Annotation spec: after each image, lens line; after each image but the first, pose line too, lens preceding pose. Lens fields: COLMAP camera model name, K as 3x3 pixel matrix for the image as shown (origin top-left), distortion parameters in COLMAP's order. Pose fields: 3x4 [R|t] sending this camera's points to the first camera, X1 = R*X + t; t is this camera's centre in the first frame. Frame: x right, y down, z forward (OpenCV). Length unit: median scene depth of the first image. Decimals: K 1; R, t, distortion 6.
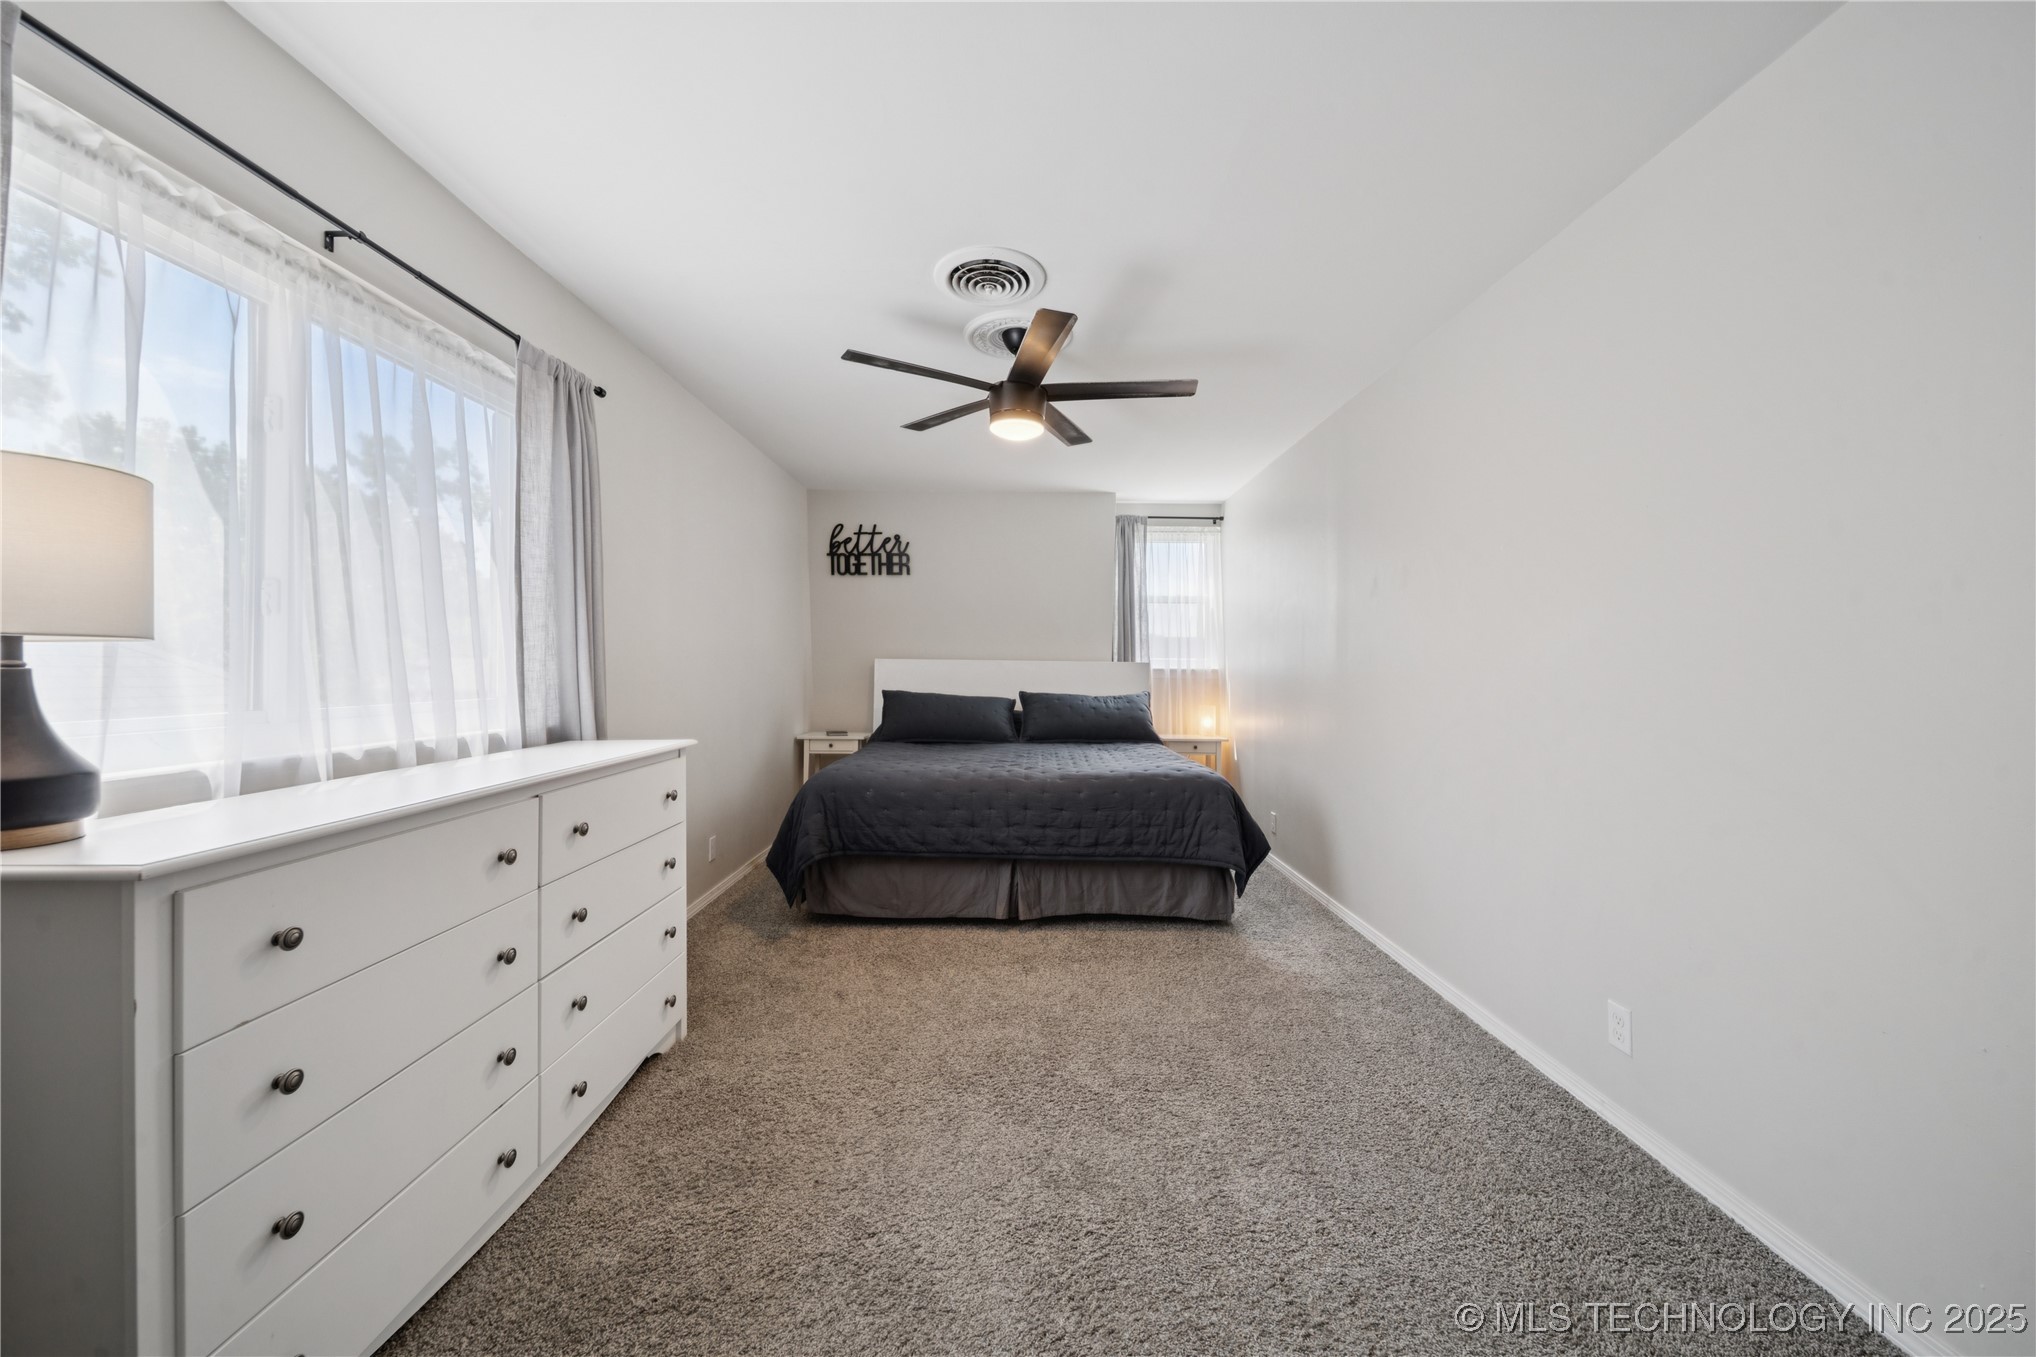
lens RADIAL K [[729.7, 0, 1018.0], [0, 729.7, 678.5], [0, 0, 1]] dist [-0.002351, -0.000045]
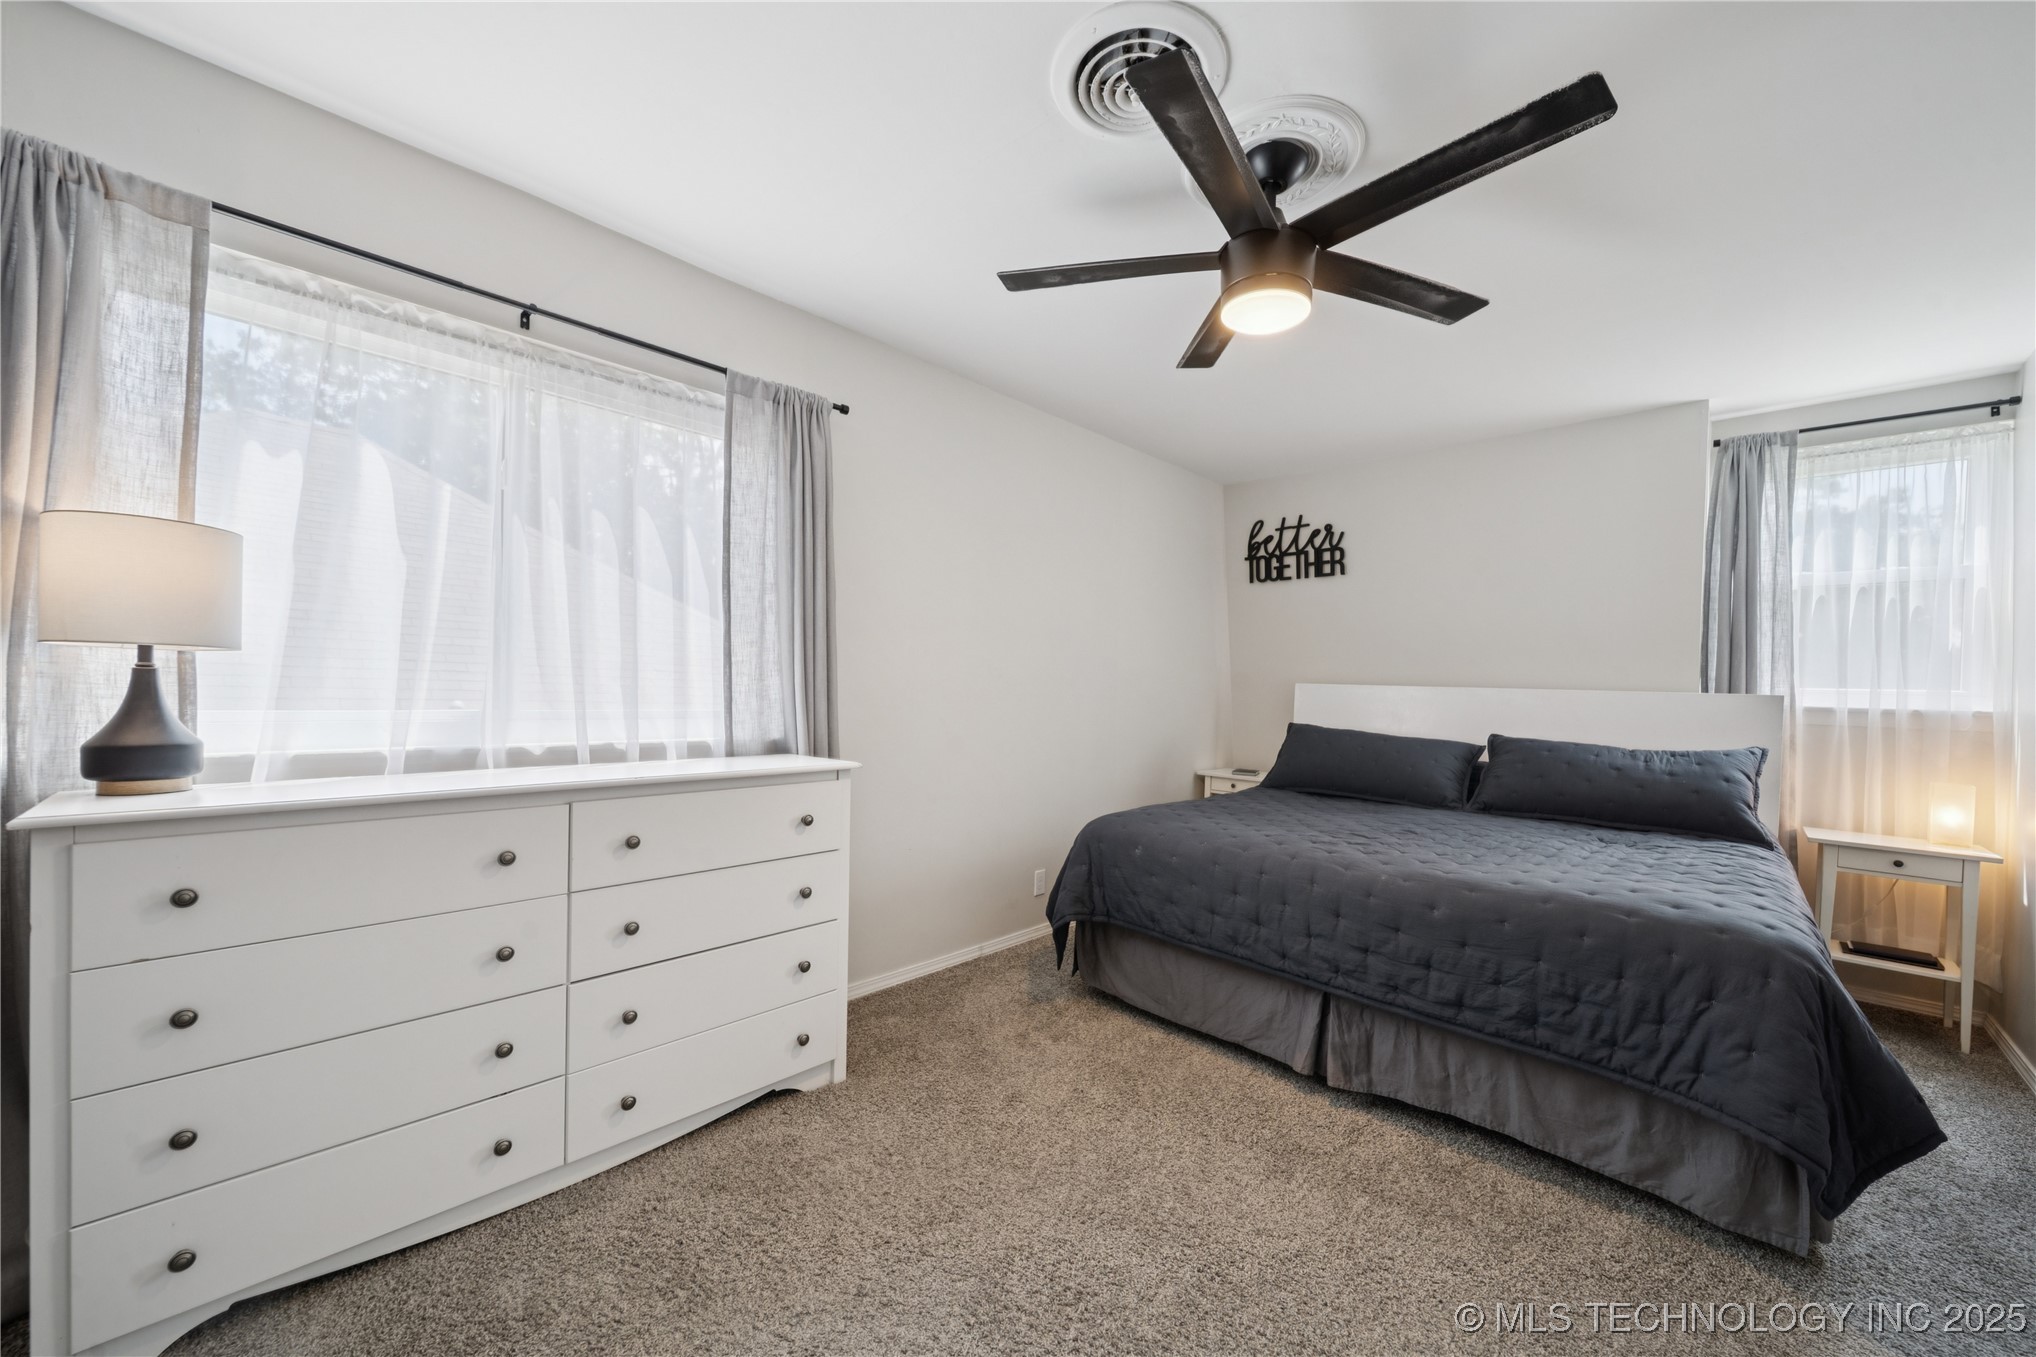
lens RADIAL K [[750.9, 0, 1019.9], [0, 750.9, 707.2], [0, 0, 1]] dist [-0.001361, -0.000244]
pose [[0.726713, 0.031810, -0.686205, 0.245198], [-0.031953, 0.999411, 0.012491, -0.002840], [0.686198, 0.012849, 0.727301, 0.318779]]
